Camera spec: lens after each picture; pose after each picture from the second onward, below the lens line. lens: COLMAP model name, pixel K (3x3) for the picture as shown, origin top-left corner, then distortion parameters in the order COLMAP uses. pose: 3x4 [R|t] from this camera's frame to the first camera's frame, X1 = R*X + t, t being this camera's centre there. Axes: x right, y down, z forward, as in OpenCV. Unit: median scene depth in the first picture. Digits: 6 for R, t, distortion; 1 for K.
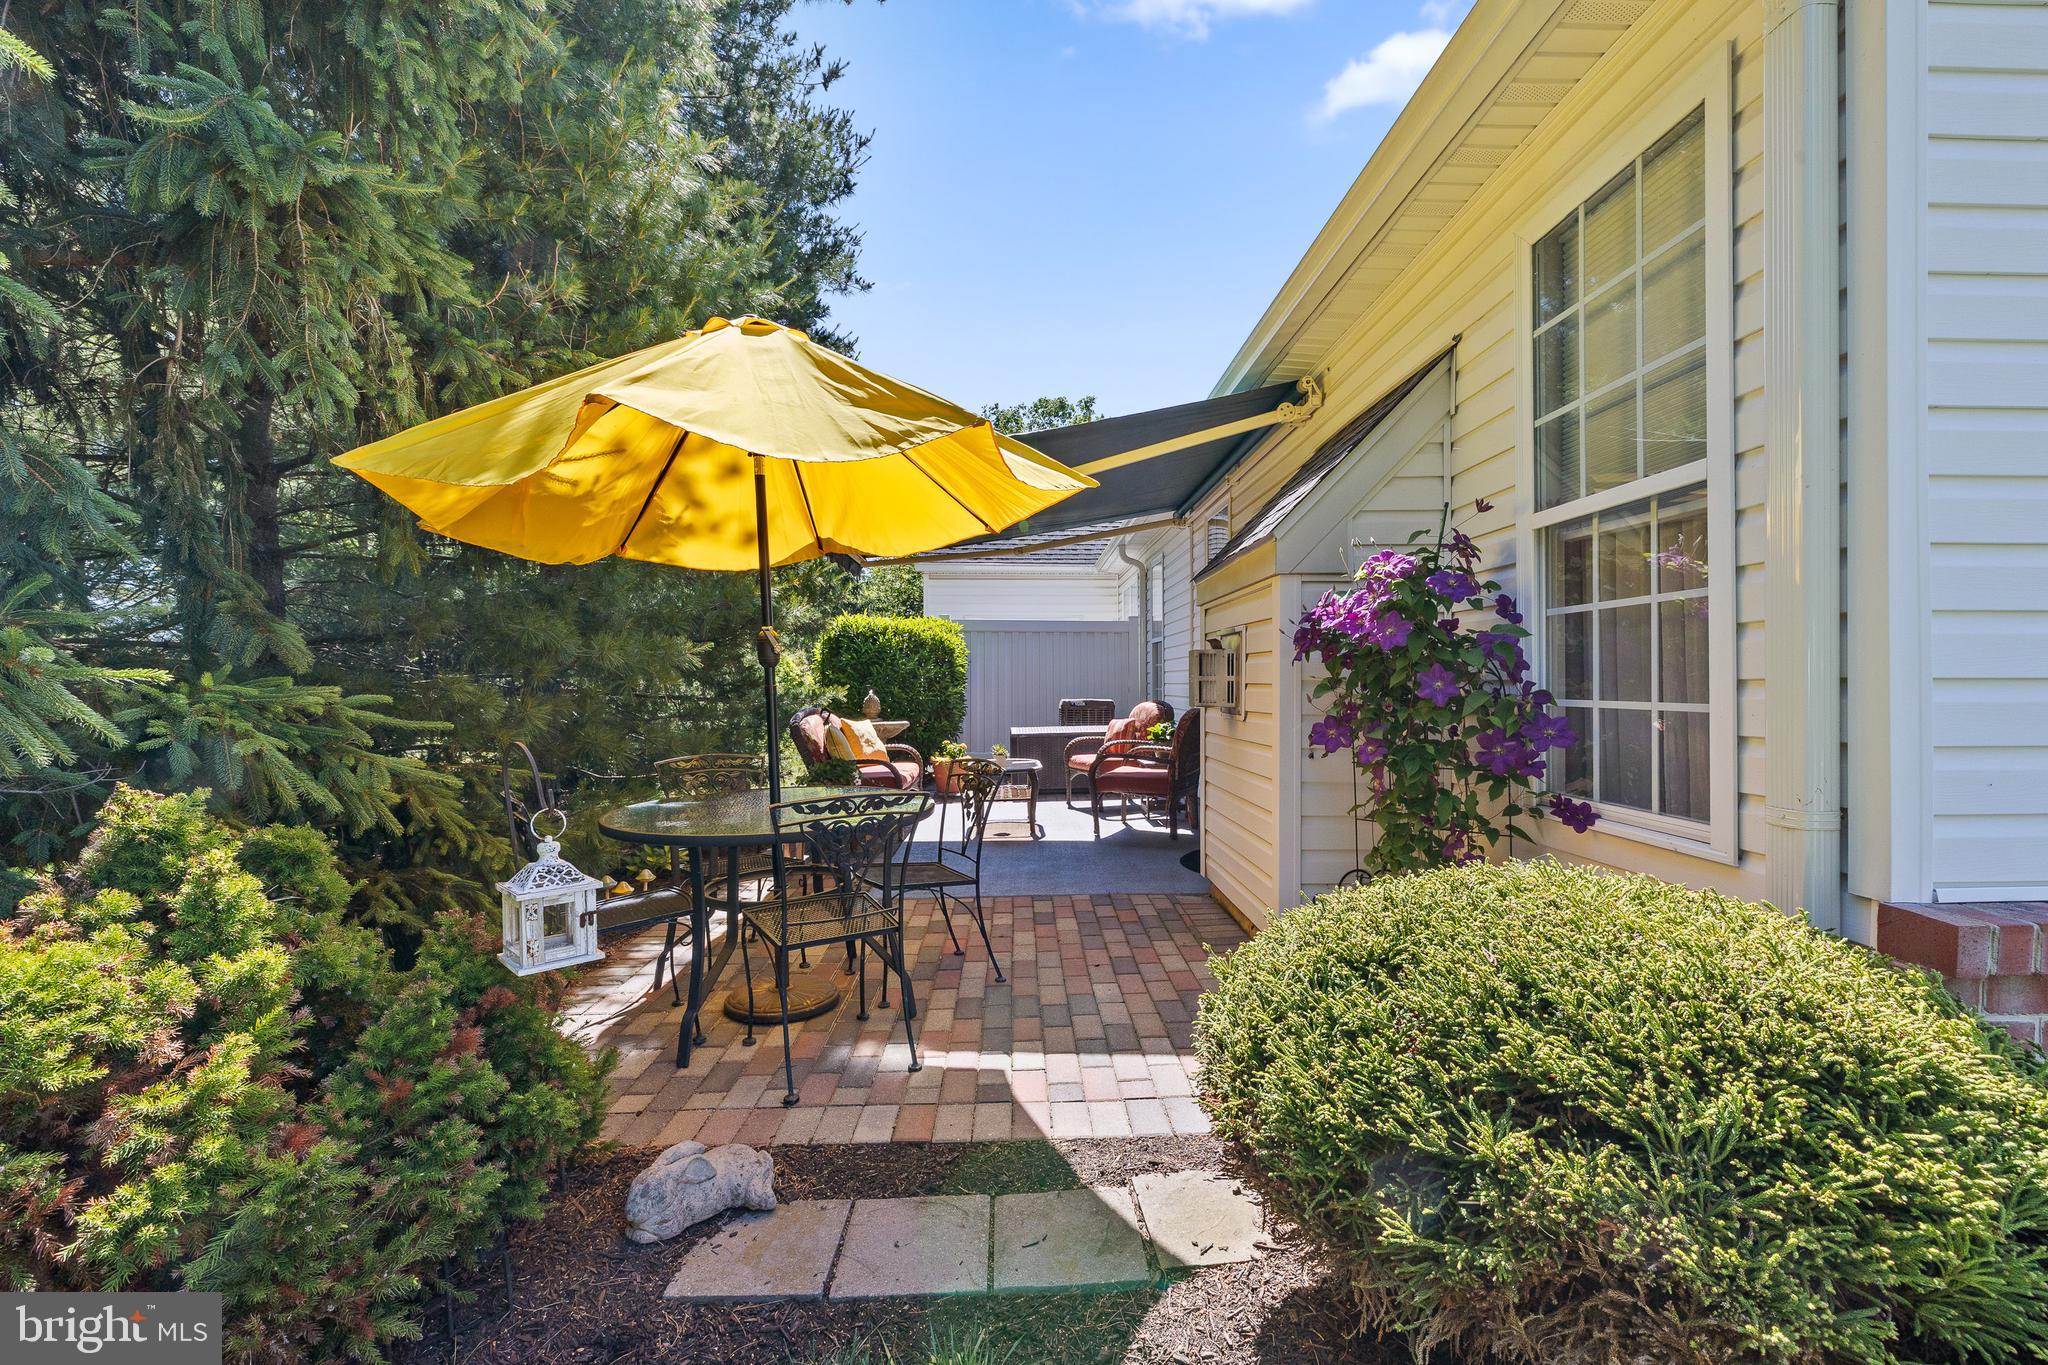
lens RADIAL K [[876.8, 0, 1028.5], [0, 876.8, 672.1], [0, 0, 1]] dist [-0.002492, 0.000652]
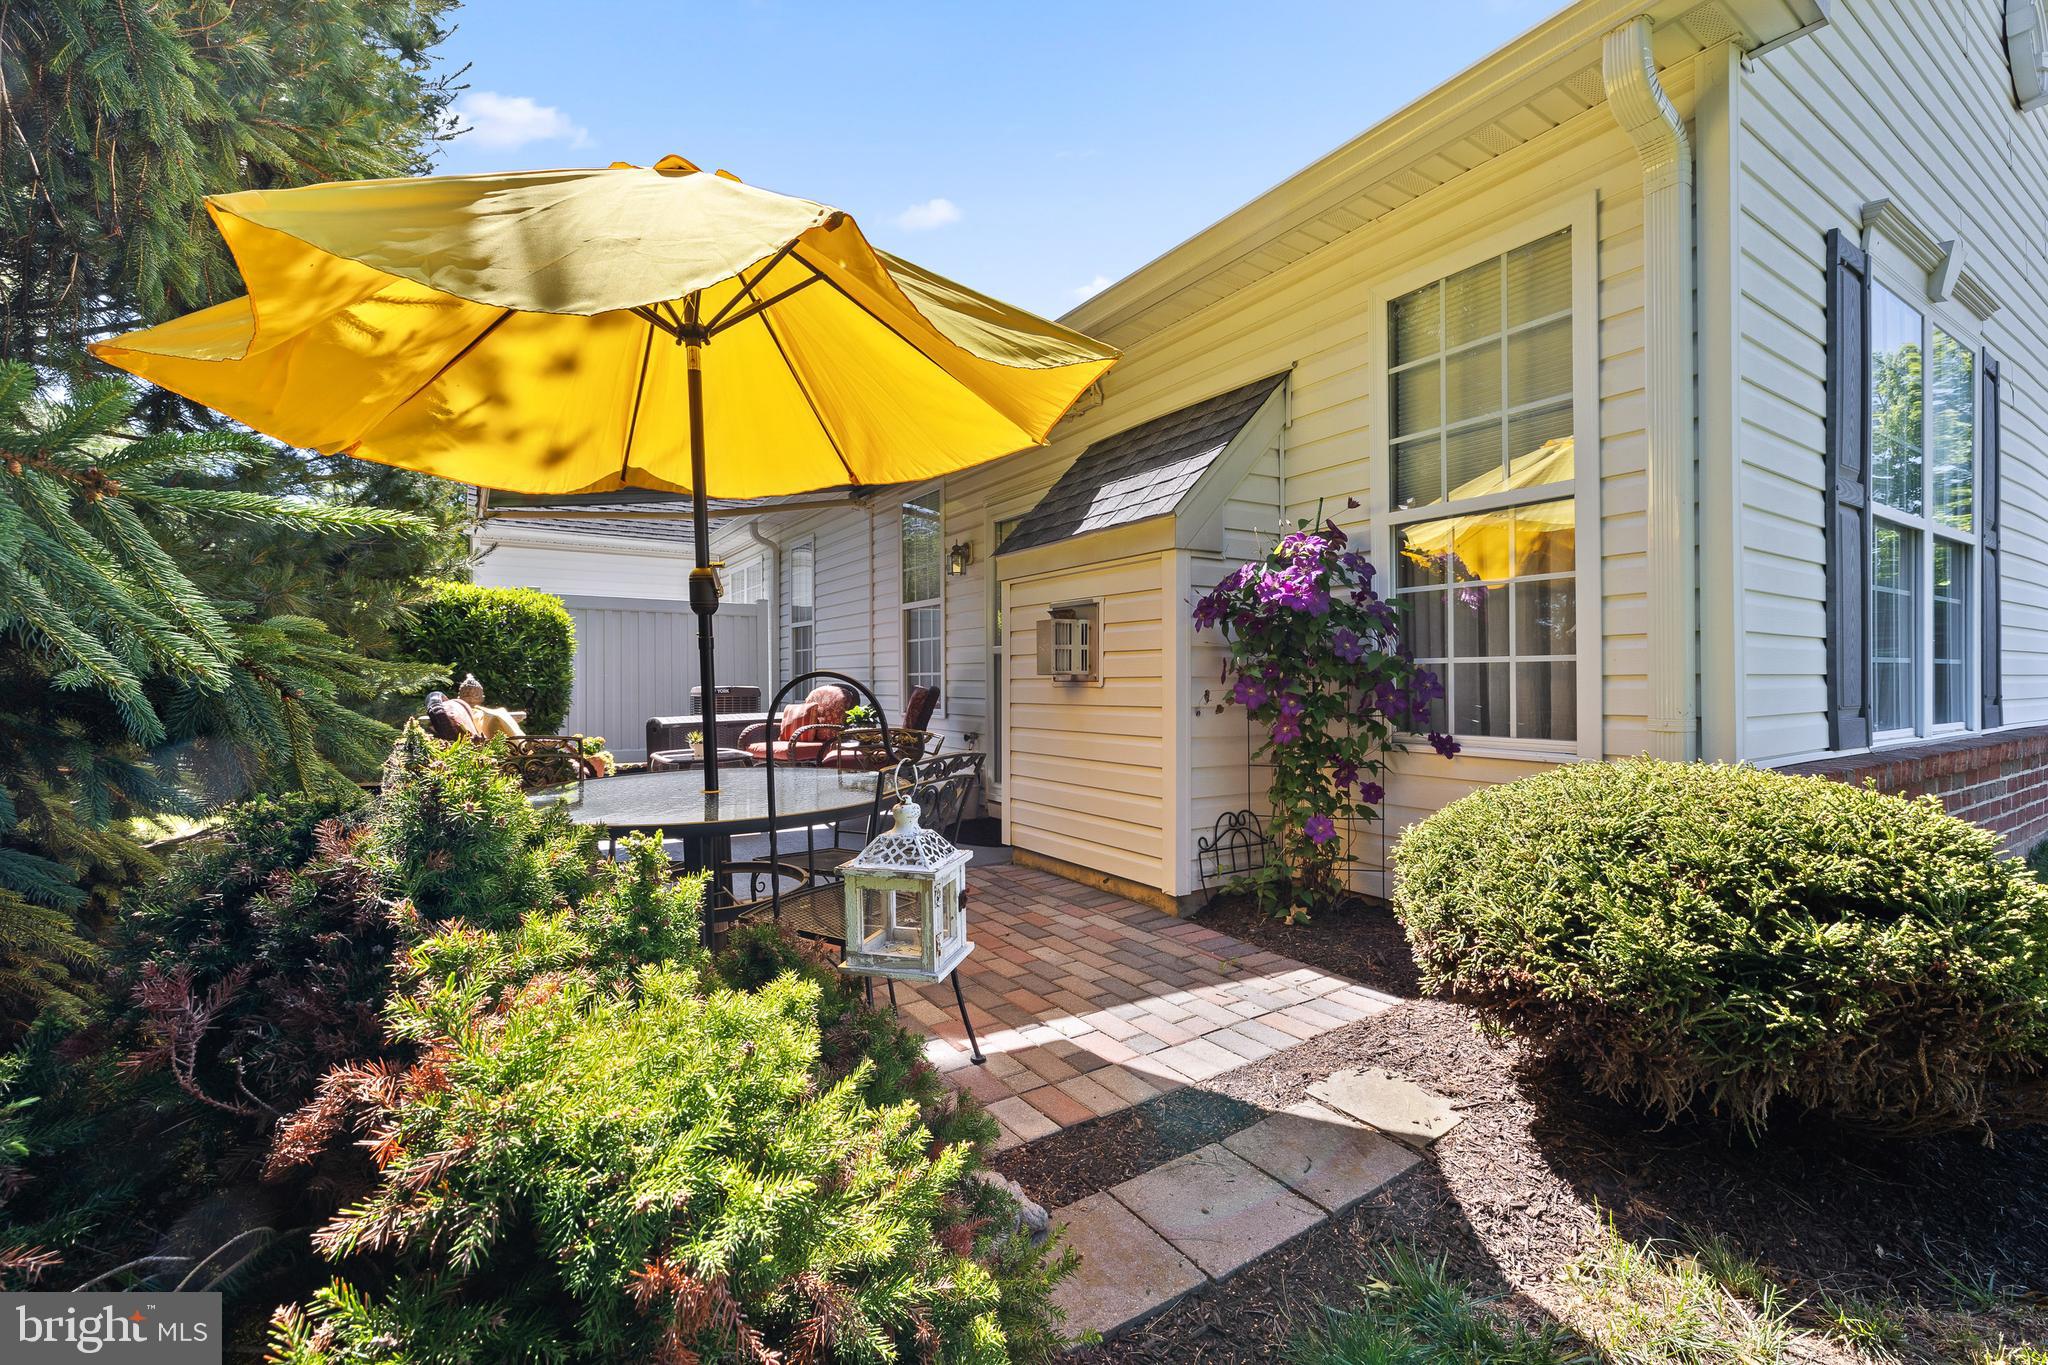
lens RADIAL K [[873.7, 0, 1026.3], [0, 873.7, 663.3], [0, 0, 1]] dist [-0.001223, 0.000038]
pose [[0.853230, 0.008009, 0.521474, -0.522018], [-0.004214, 0.999955, -0.008463, 0.049494], [-0.521518, 0.005023, 0.853225, 0.194121]]
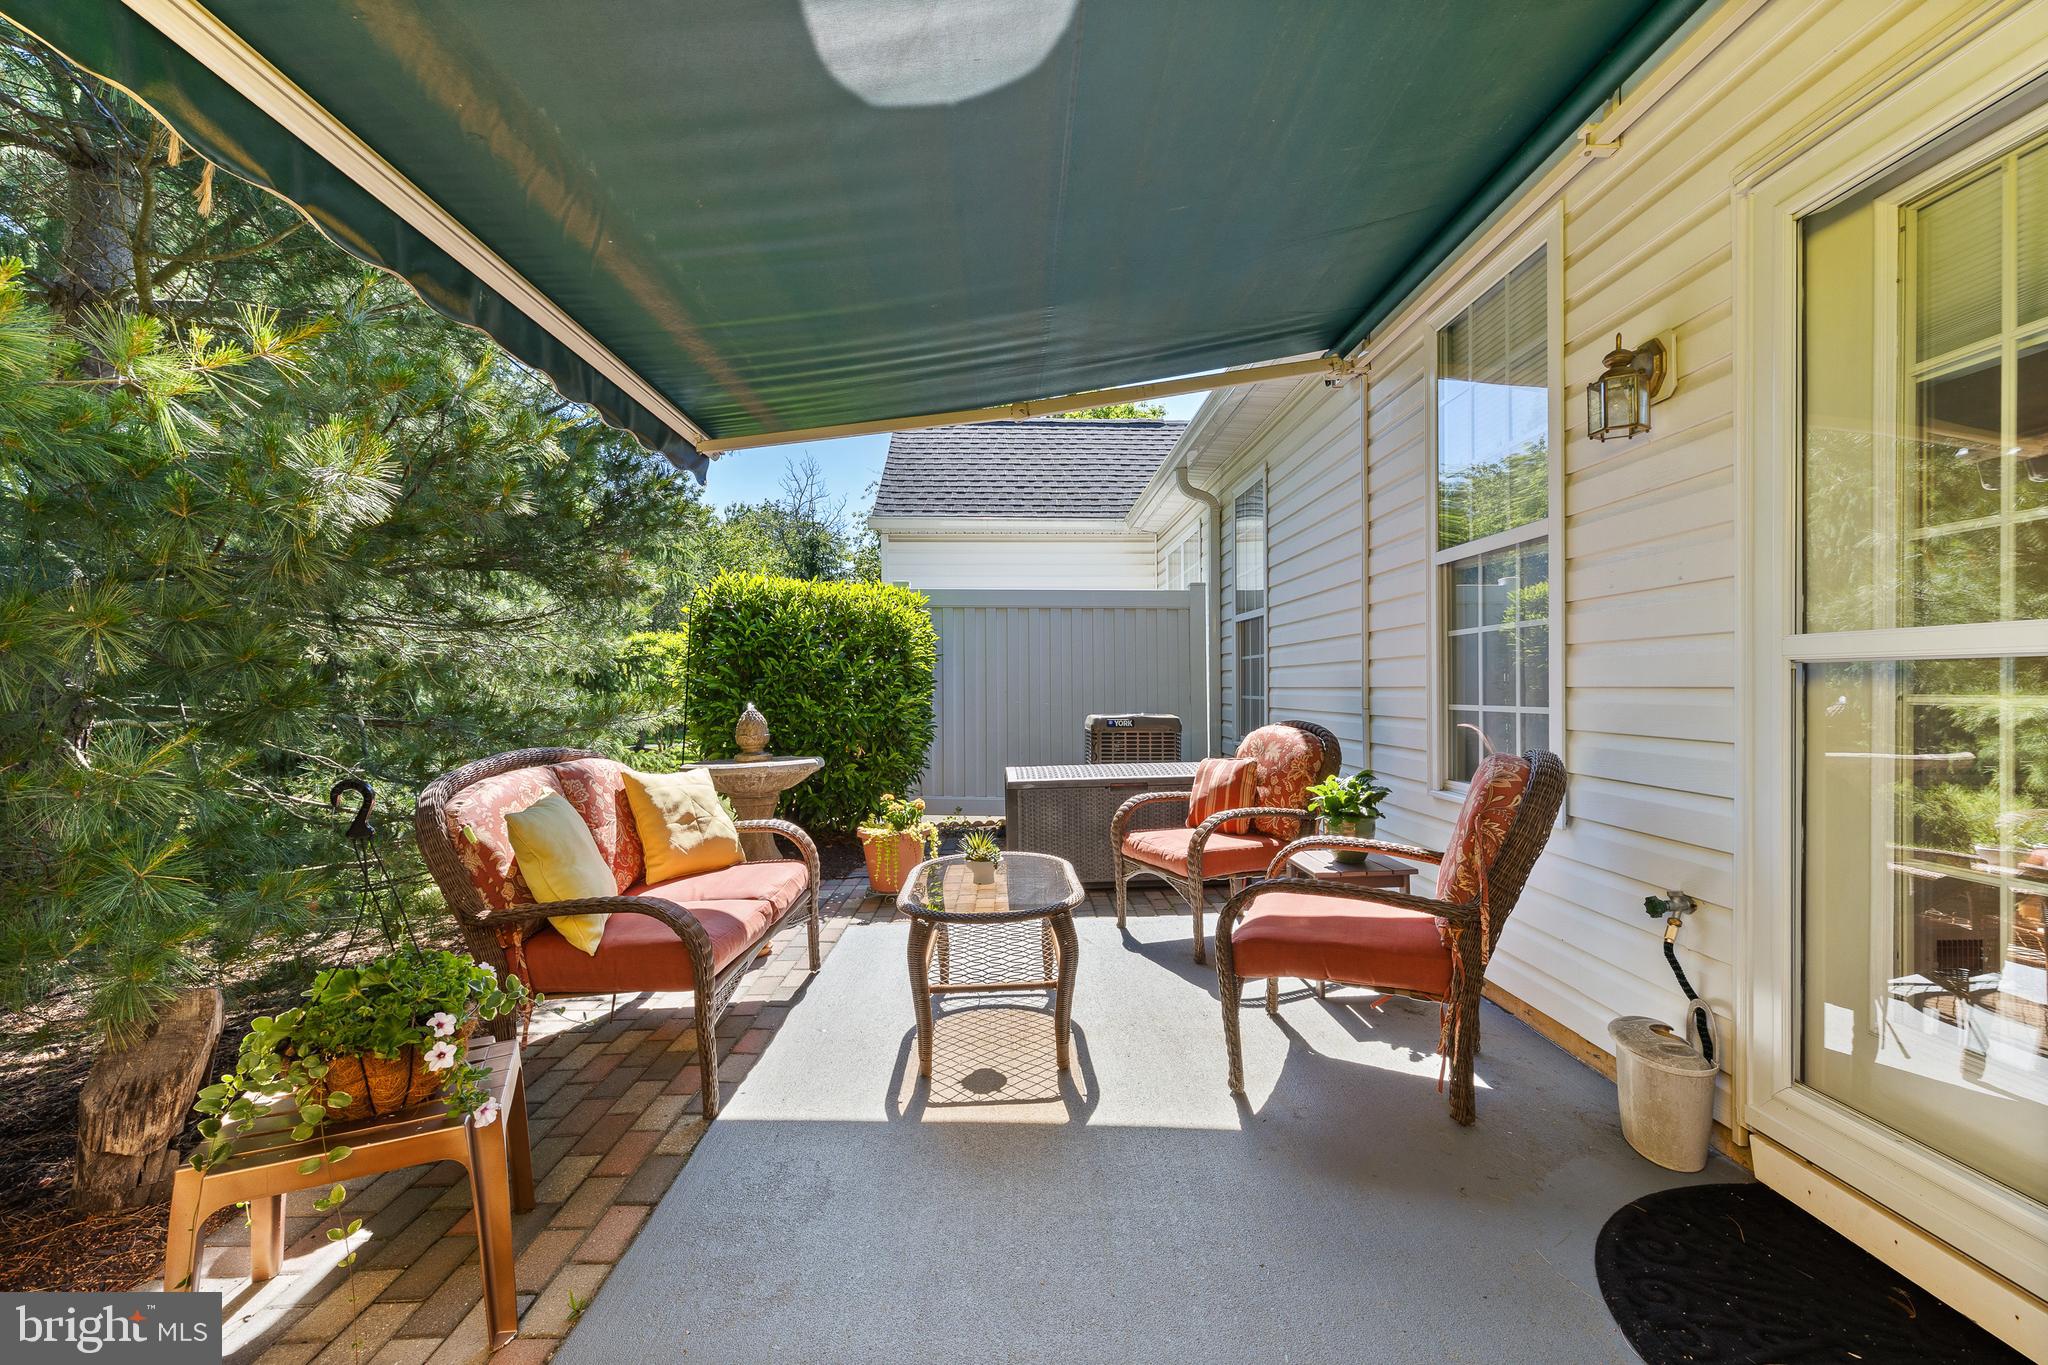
lens RADIAL K [[893.0, 0, 1024.0], [0, 893.0, 682.5], [0, 0, 1]] dist [-0.000010, 0.000032]
pose [[0.999993, -0.003764, 0.000328, -0.027921], [0.003762, 0.999973, 0.006259, 0.017426], [-0.000352, -0.006258, 0.999980, 1.423328]]
